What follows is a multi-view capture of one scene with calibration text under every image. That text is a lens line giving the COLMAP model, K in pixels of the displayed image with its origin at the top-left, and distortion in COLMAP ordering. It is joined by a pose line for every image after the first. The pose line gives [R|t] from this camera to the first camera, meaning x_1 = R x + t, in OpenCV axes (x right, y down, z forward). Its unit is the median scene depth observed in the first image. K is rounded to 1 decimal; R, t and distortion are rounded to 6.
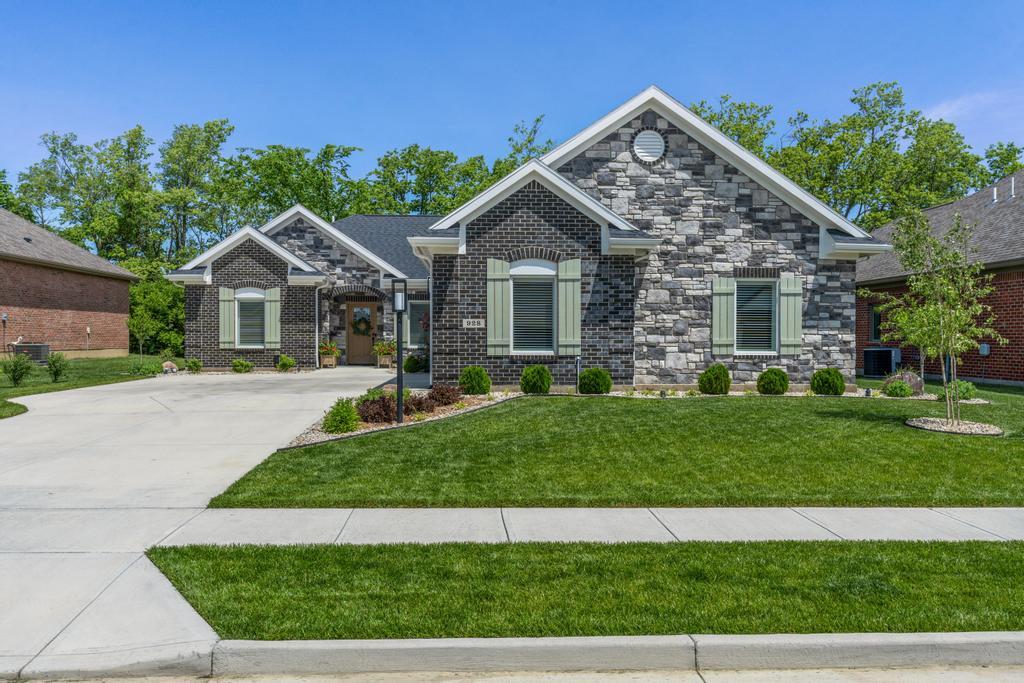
lens RADIAL K [[796.6, 0, 511.0], [0, 796.6, 344.2], [0, 0, 1]] dist [-0.007893, -0.000793]
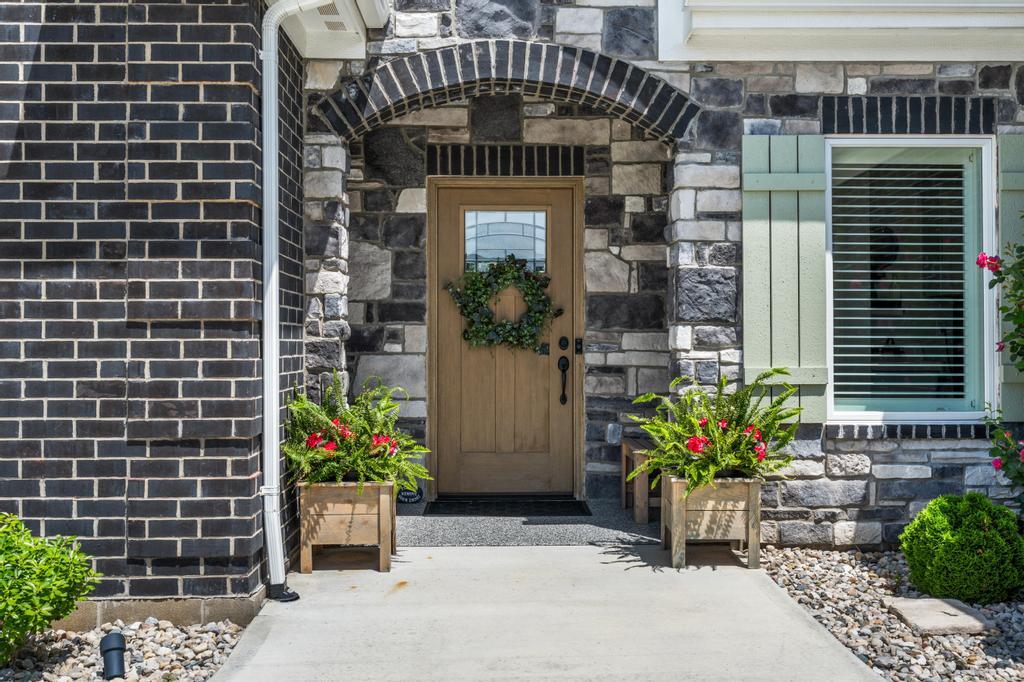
lens RADIAL K [[1023.1, 0, 509.6], [0, 1023.1, 341.0], [0, 0, 1]] dist [0.017507, 0.000000]
pose [[0.999555, -0.005537, -0.029318, -0.303443], [0.005114, 0.999882, -0.014470, -0.015496], [0.029394, 0.014313, 0.999465, 1.267182]]
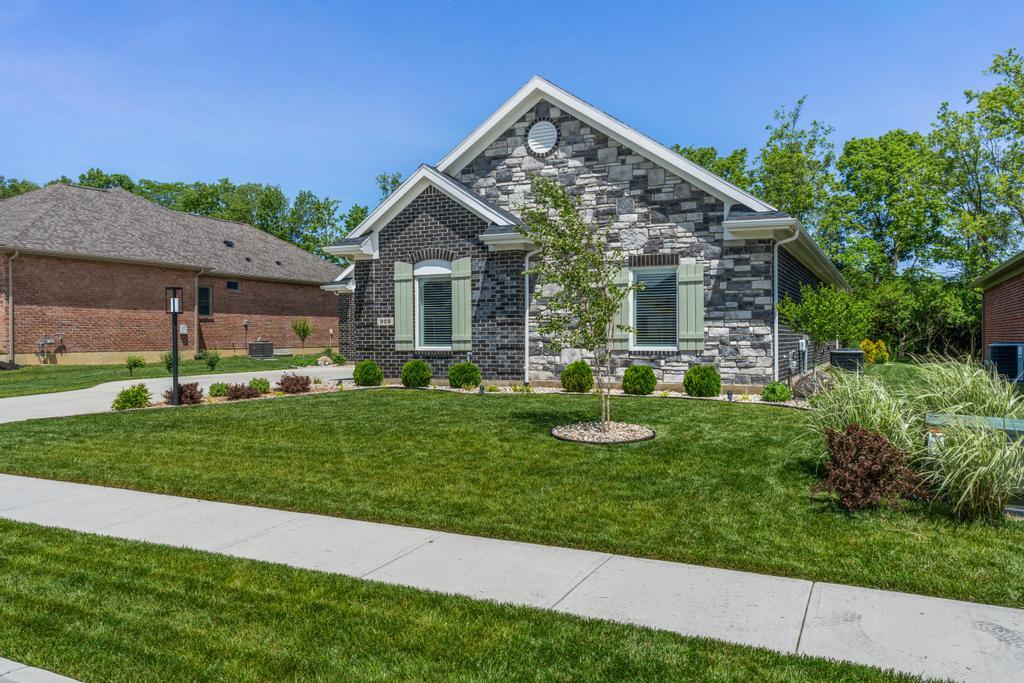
lens RADIAL K [[764.0, 0, 515.3], [0, 764.0, 341.1], [0, 0, 1]] dist [-0.015368, -0.001468]
pose [[0.875790, -0.005271, -0.482664, 0.591622], [0.004346, 0.999986, -0.003035, 0.004569], [0.482673, 0.000560, 0.875800, 0.159869]]
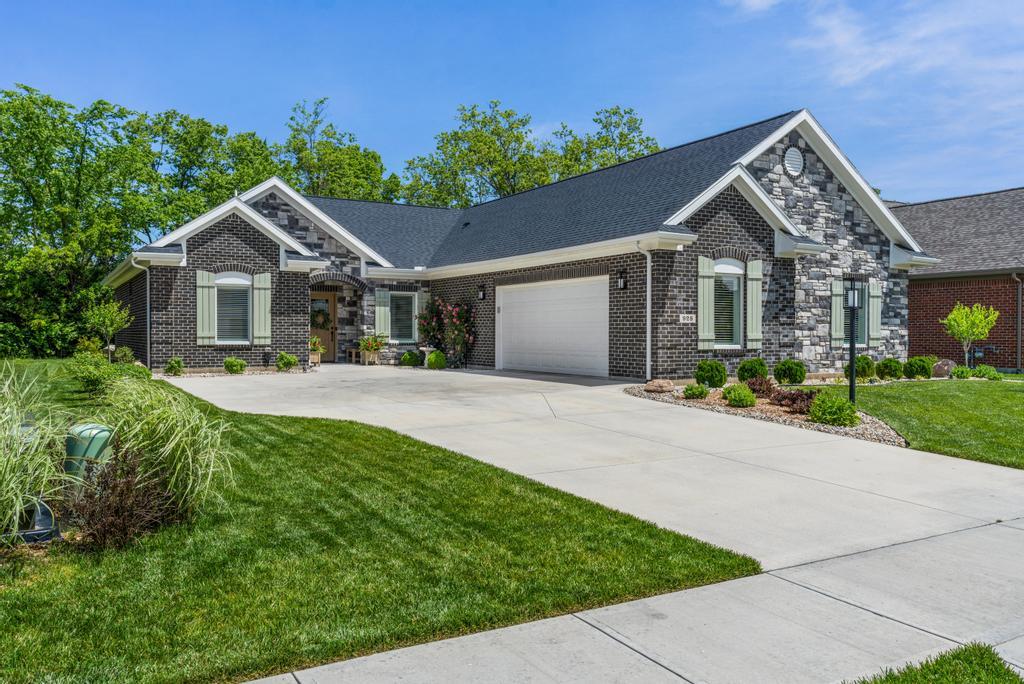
lens RADIAL K [[796.6, 0, 510.7], [0, 796.6, 340.2], [0, 0, 1]] dist [-0.007893, -0.000793]
pose [[0.886977, -0.004179, 0.461796, -0.693676], [0.002643, 0.999989, 0.003972, -0.002778], [-0.461807, -0.002303, 0.886977, 0.187907]]
